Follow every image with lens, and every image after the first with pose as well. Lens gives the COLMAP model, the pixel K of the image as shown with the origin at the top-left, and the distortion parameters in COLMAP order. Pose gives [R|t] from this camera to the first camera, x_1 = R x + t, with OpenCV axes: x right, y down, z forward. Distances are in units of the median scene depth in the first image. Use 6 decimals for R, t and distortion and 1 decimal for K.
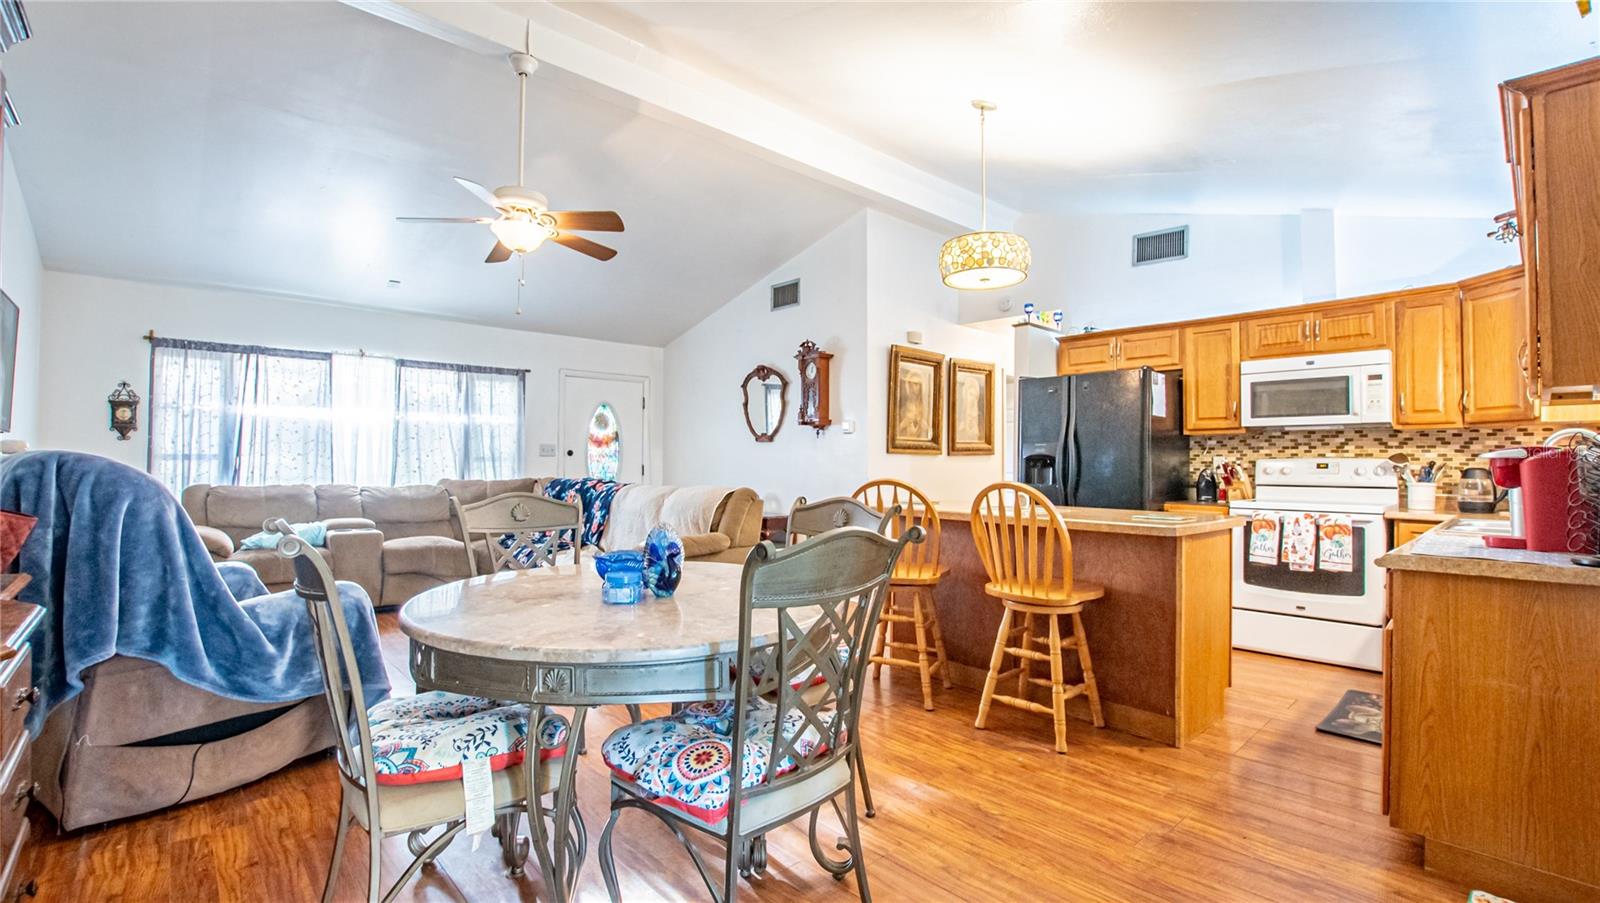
lens RADIAL K [[709.6, 0, 796.3], [0, 709.6, 449.8], [0, 0, 1]] dist [-0.034746, 0.005632]
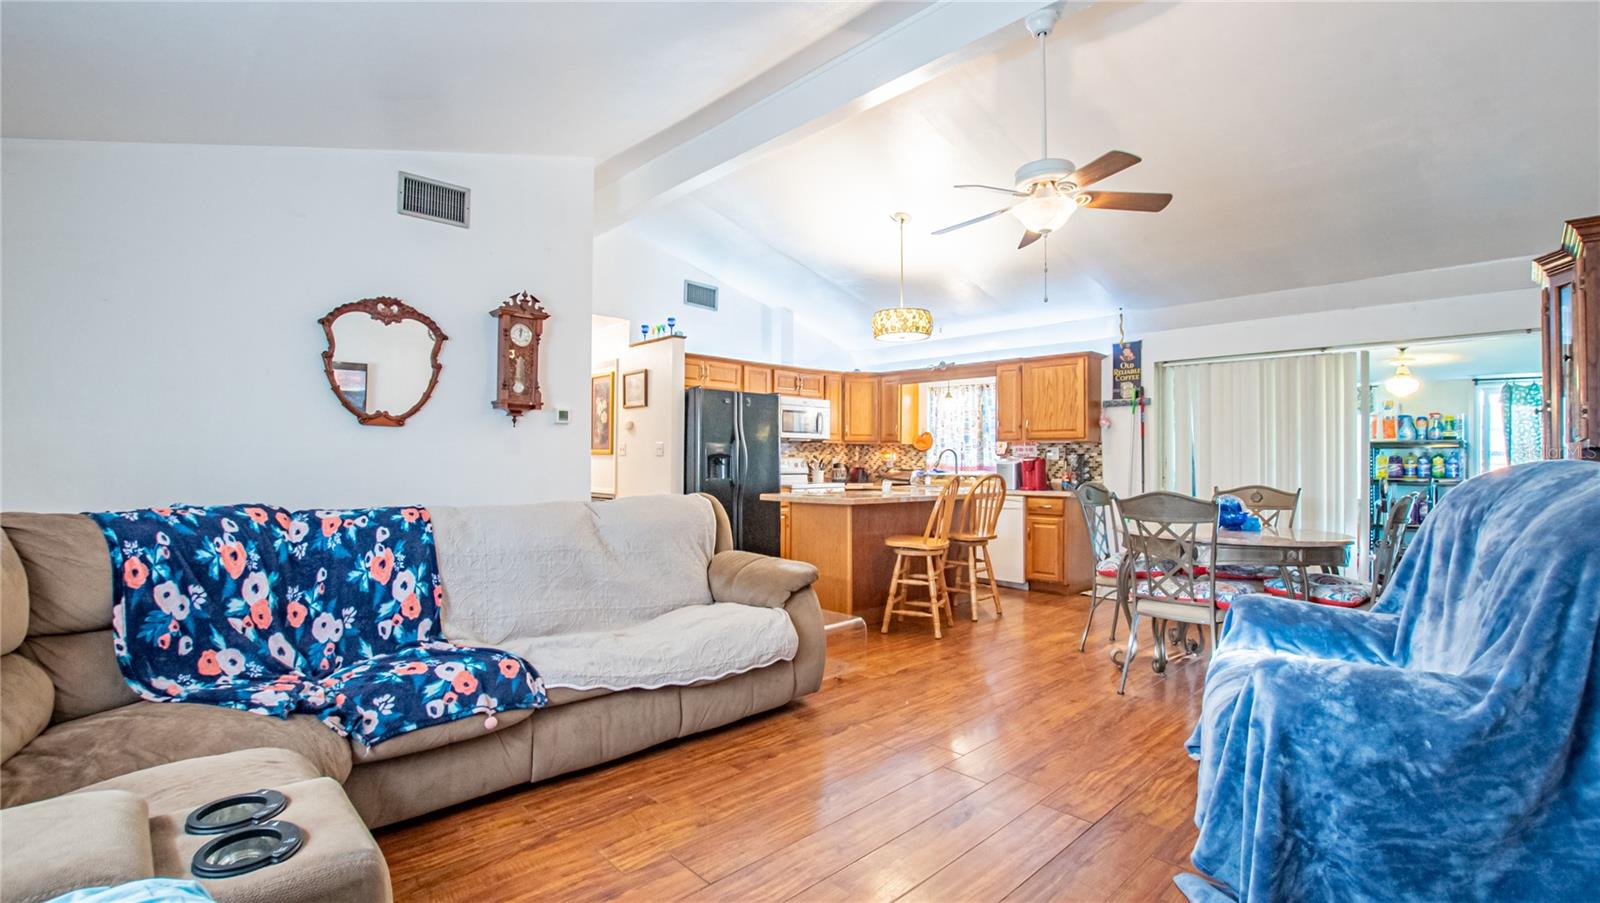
lens RADIAL K [[709.6, 0, 796.3], [0, 709.6, 449.8], [0, 0, 1]] dist [-0.034746, 0.005632]
pose [[-0.018870, 0.009446, 0.999777, -1.022963], [-0.024165, 0.999659, -0.009901, 0.010268], [-0.999530, -0.024346, -0.018635, 1.058350]]
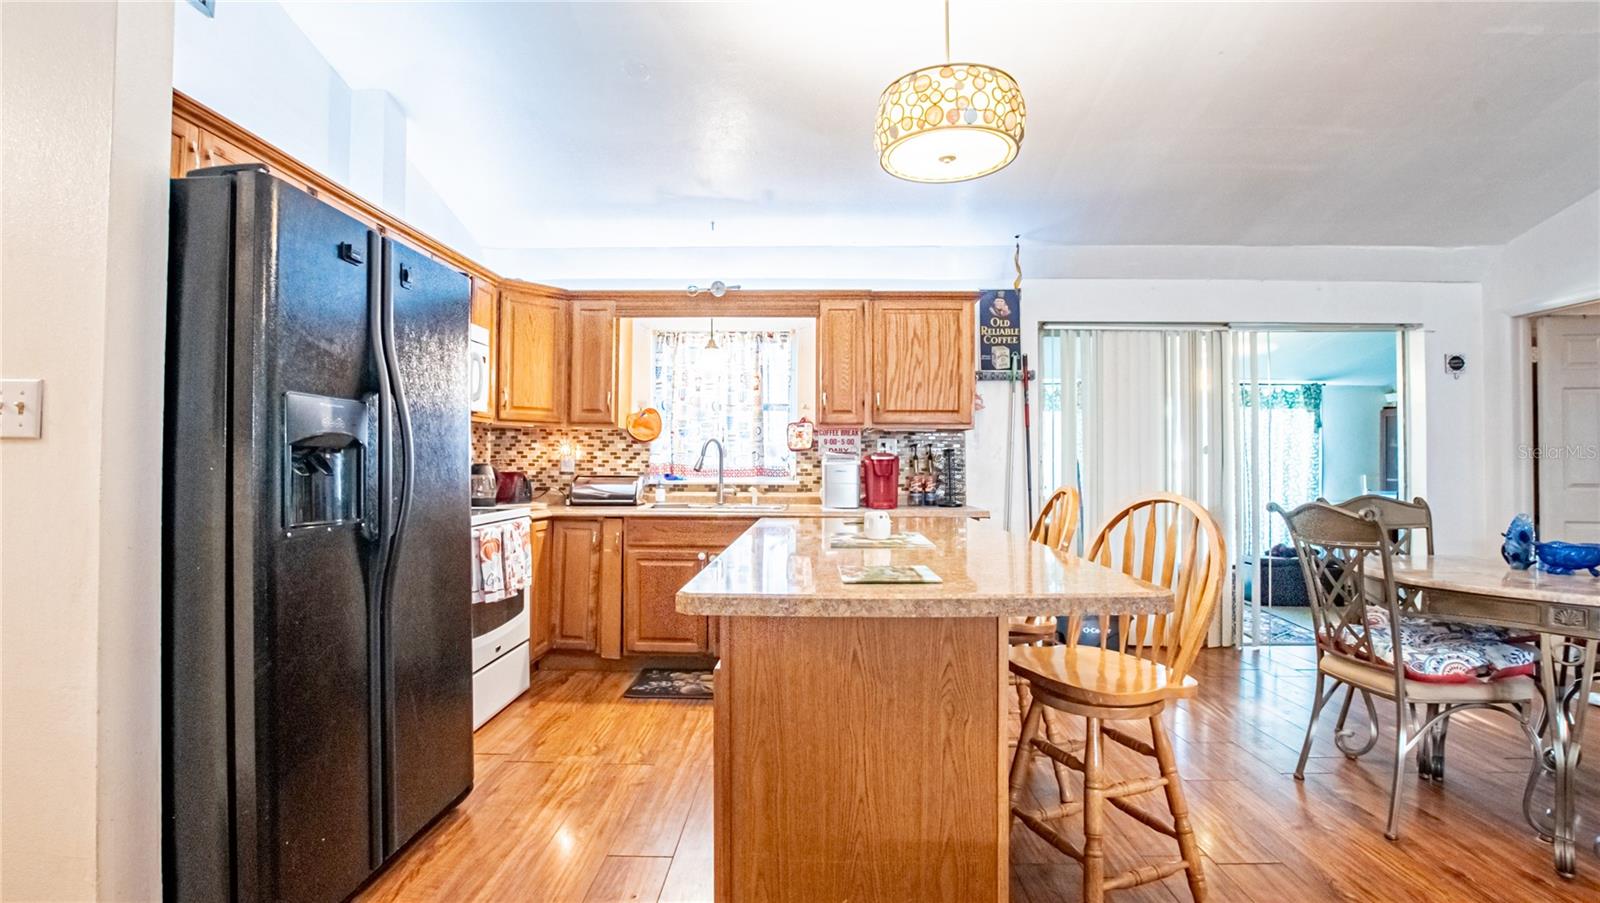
lens RADIAL K [[708.0, 0, 796.4], [0, 708.0, 450.6], [0, 0, 1]] dist [-0.033720, 0.003761]
pose [[-0.720192, 0.001767, 0.693773, -0.045707], [-0.020782, 0.999493, -0.024118, 0.020499], [-0.693464, -0.031788, -0.719790, 1.287116]]
